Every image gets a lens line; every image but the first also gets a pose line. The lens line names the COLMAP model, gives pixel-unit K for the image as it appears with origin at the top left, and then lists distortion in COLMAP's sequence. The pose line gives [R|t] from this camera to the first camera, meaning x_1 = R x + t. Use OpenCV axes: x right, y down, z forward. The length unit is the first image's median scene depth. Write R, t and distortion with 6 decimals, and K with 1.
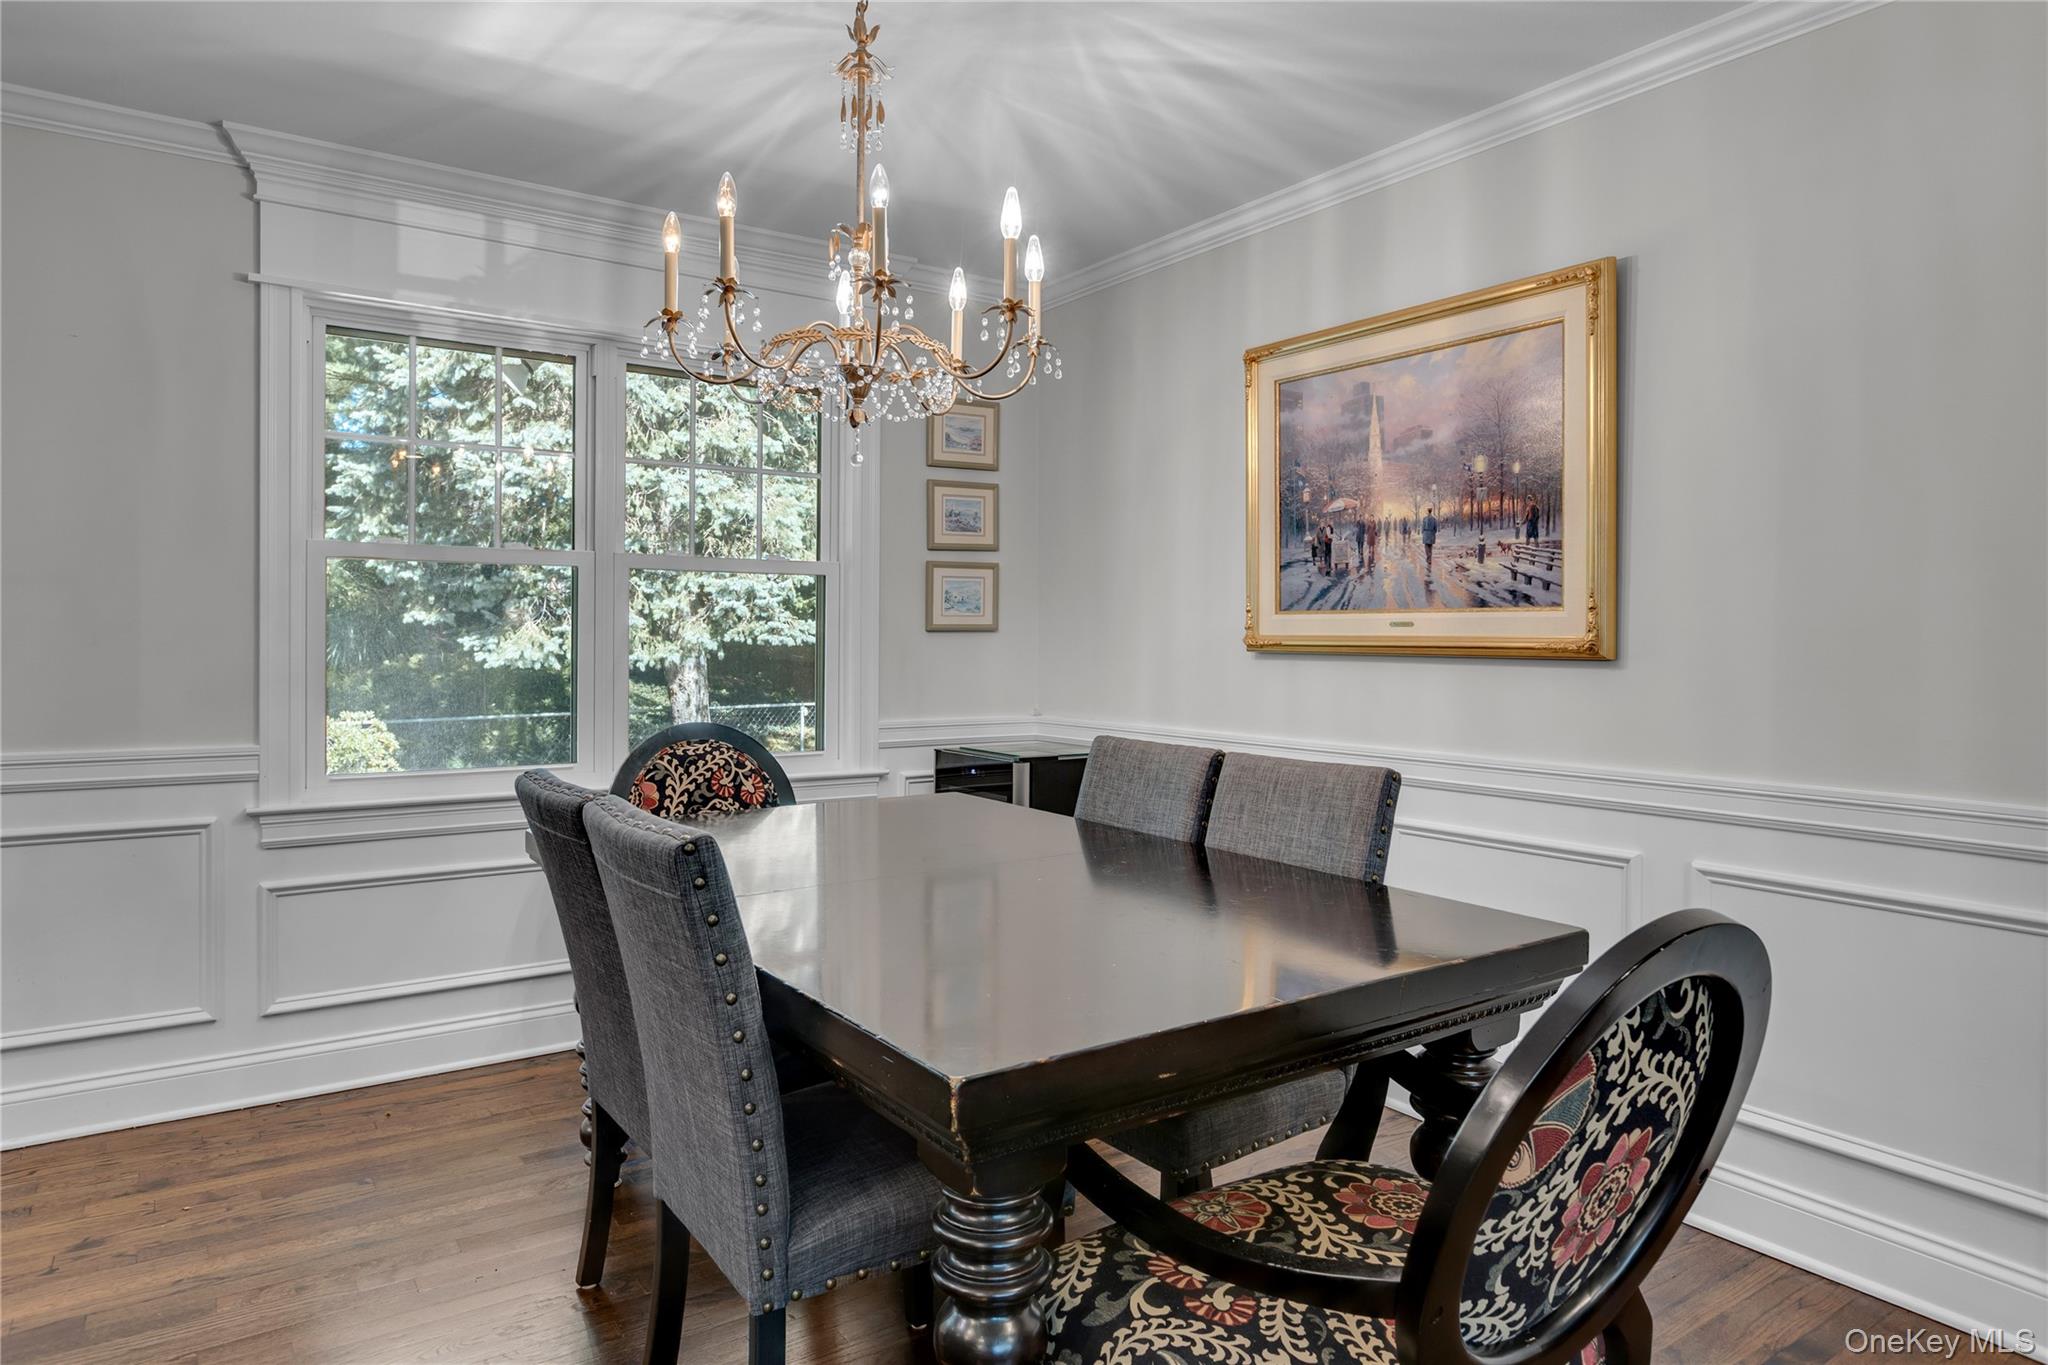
lens RADIAL K [[1230.9, 0, 1022.3], [0, 1230.9, 649.2], [0, 0, 1]] dist [-0.005082, -0.000932]
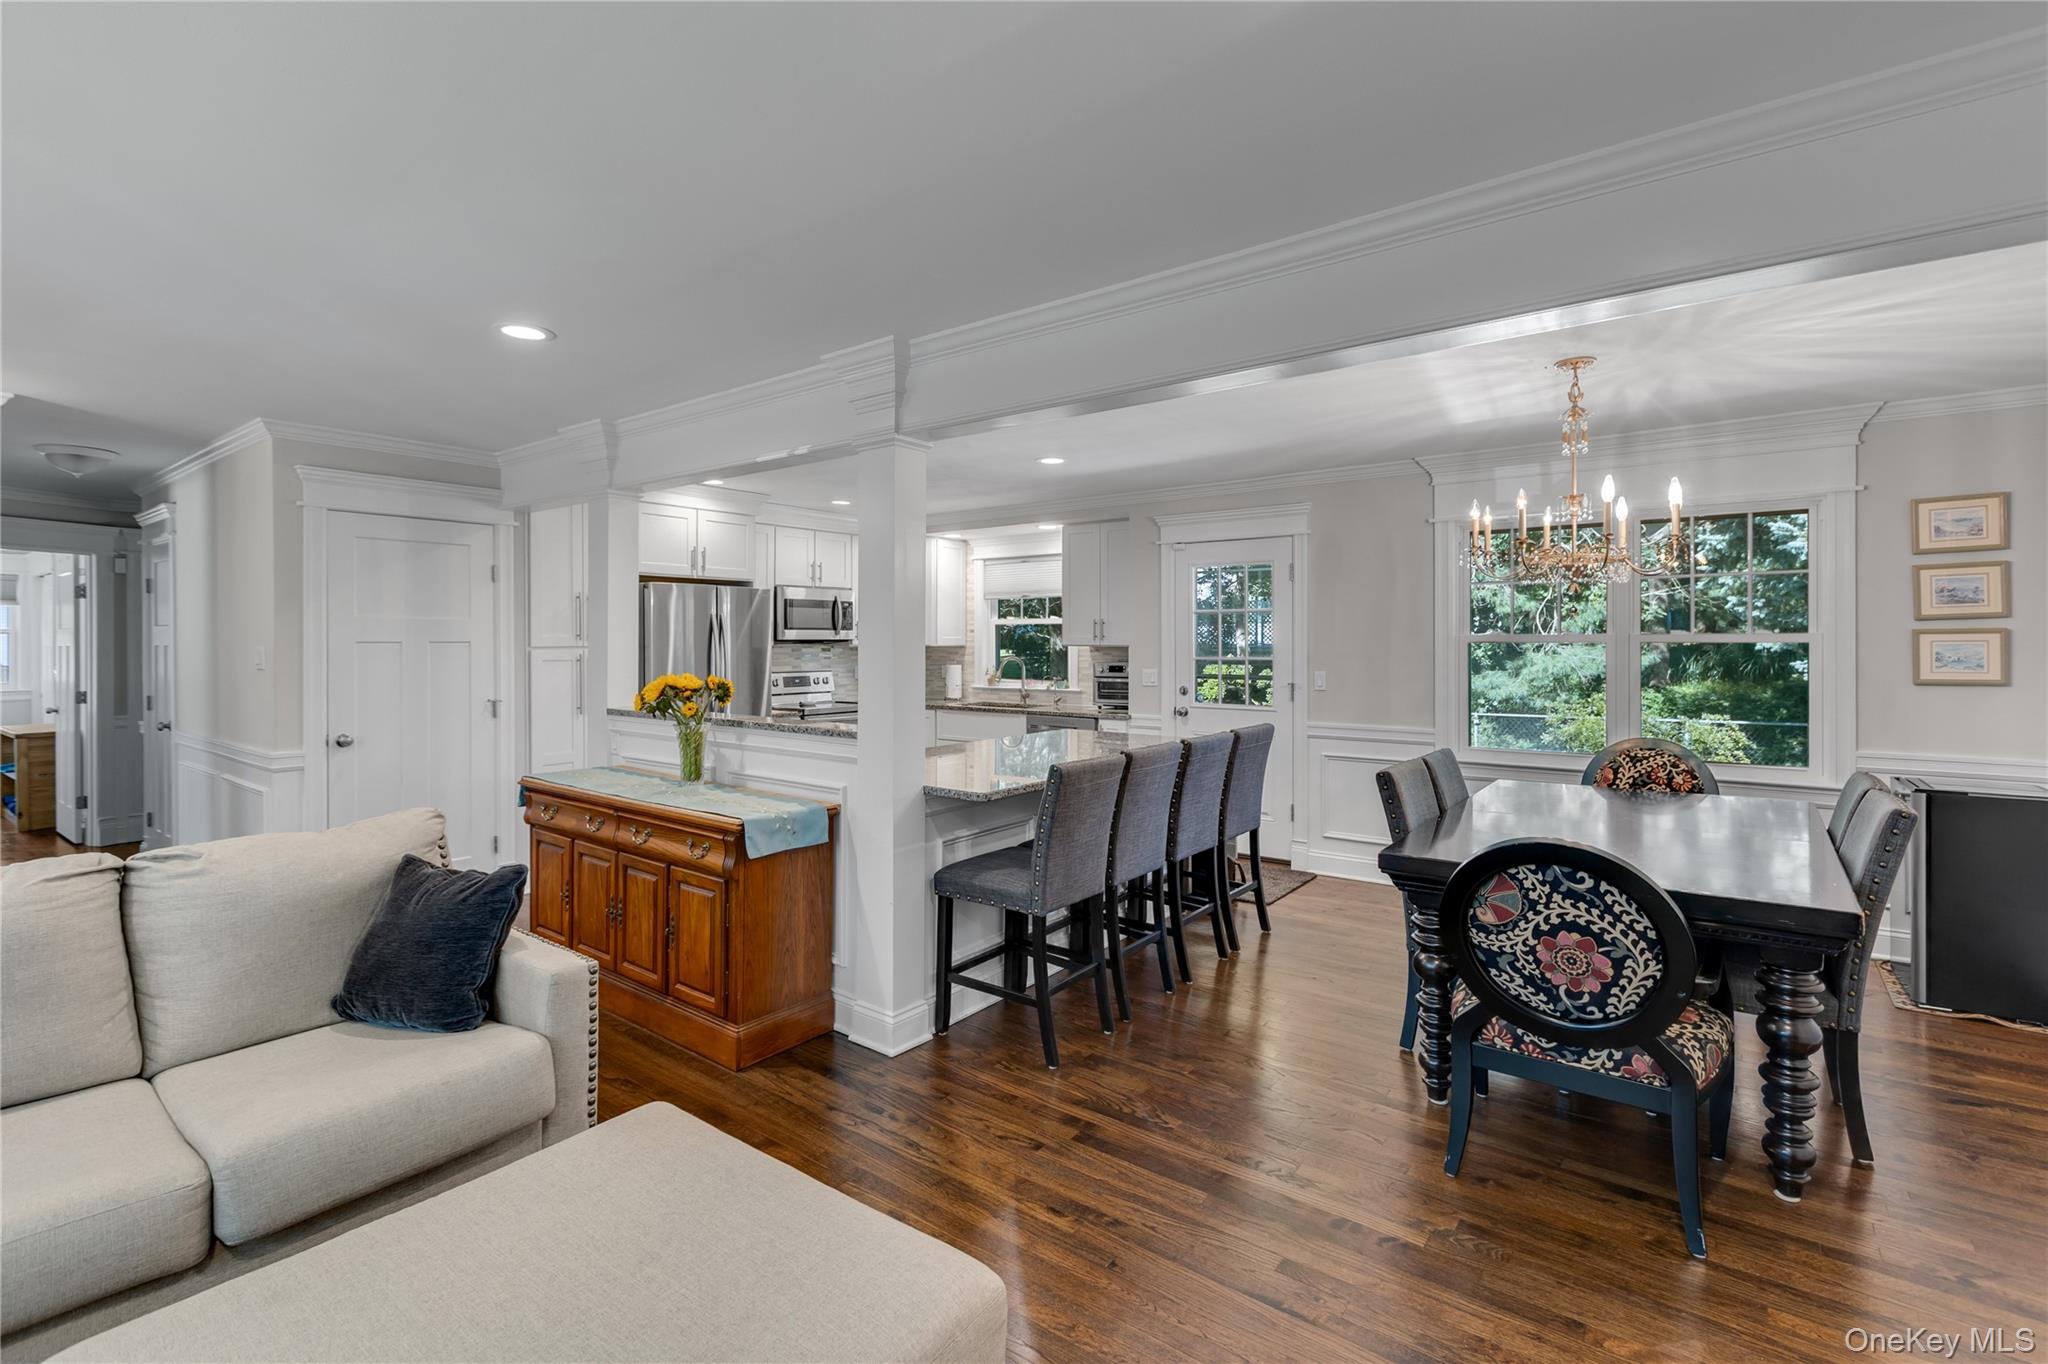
lens RADIAL K [[938.0, 0, 1017.6], [0, 938.0, 623.7], [0, 0, 1]] dist [0.004069, -0.000012]
pose [[0.304101, -0.024012, -0.952337, 0.566686], [-0.004535, 0.999634, -0.026653, -0.047187], [0.952629, 0.012424, 0.303880, -0.176863]]
